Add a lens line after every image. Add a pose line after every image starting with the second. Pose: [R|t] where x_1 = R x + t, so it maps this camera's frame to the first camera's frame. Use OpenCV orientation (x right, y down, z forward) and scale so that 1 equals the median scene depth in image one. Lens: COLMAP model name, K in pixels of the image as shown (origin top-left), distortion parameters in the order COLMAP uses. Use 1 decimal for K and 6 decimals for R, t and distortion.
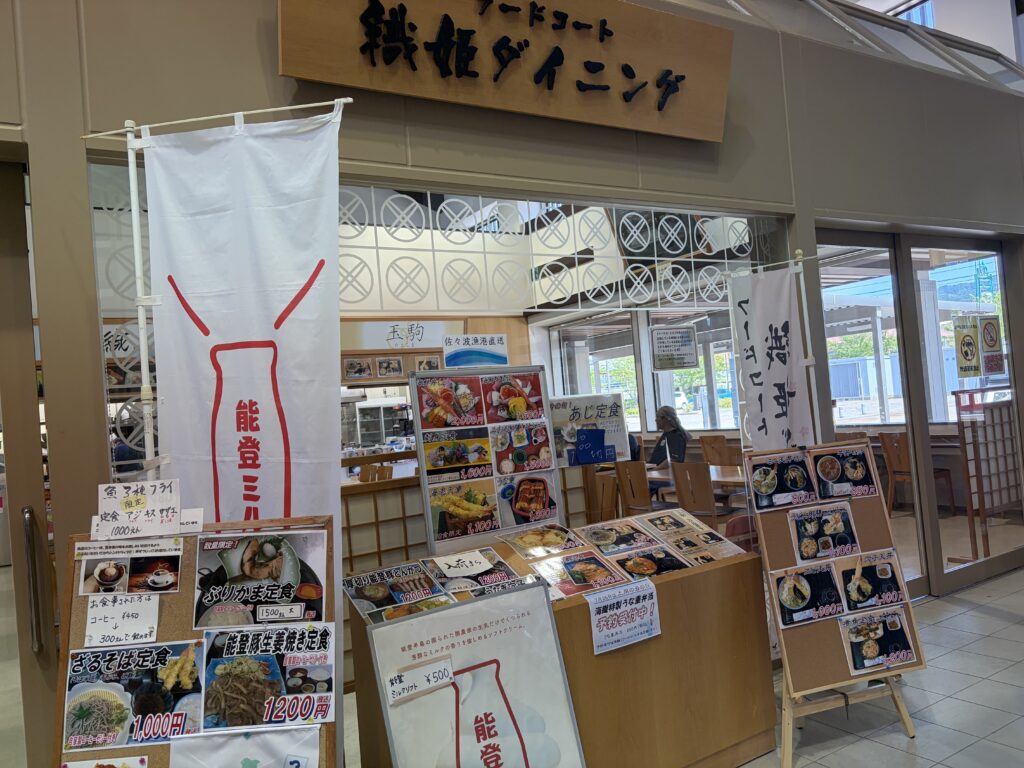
lens RADIAL K [[781.9, 0, 505.6], [0, 781.9, 380.3], [0, 0, 1]] dist [0.035158, -0.030445]
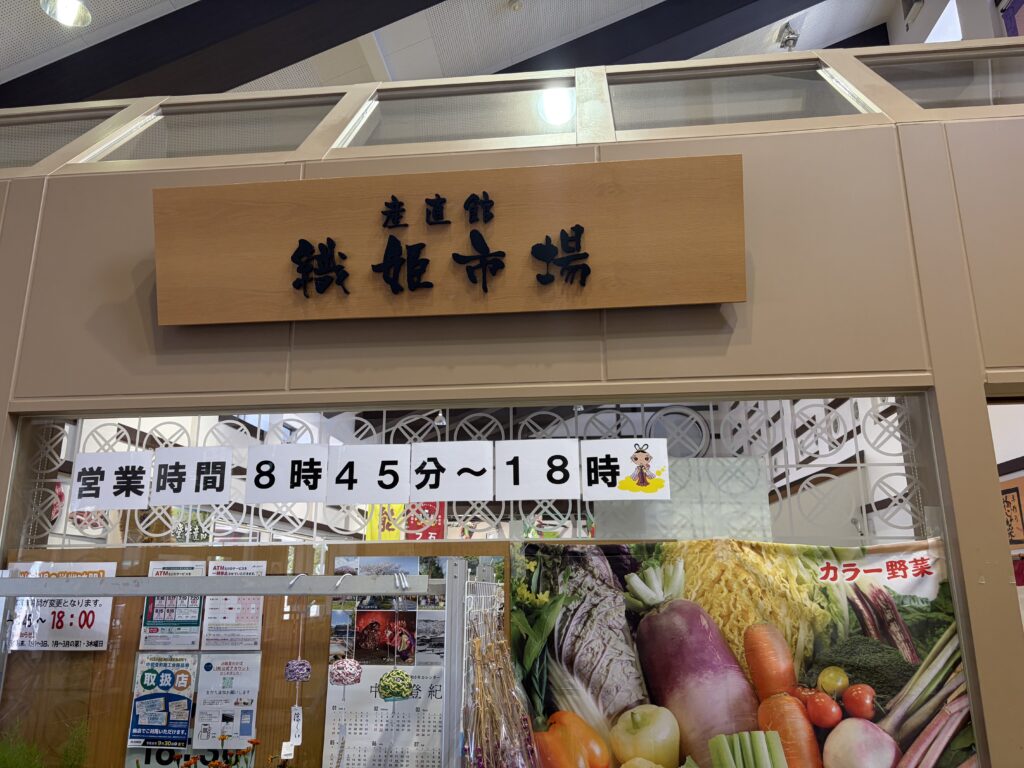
lens RADIAL K [[781.9, 0, 510.6], [0, 781.9, 378.9], [0, 0, 1]] dist [0.035158, -0.030445]
pose [[0.779010, -0.120667, -0.615291, 0.610910], [-0.057178, 0.963547, -0.261357, -0.041313], [0.624399, 0.238781, 0.743713, 0.394306]]
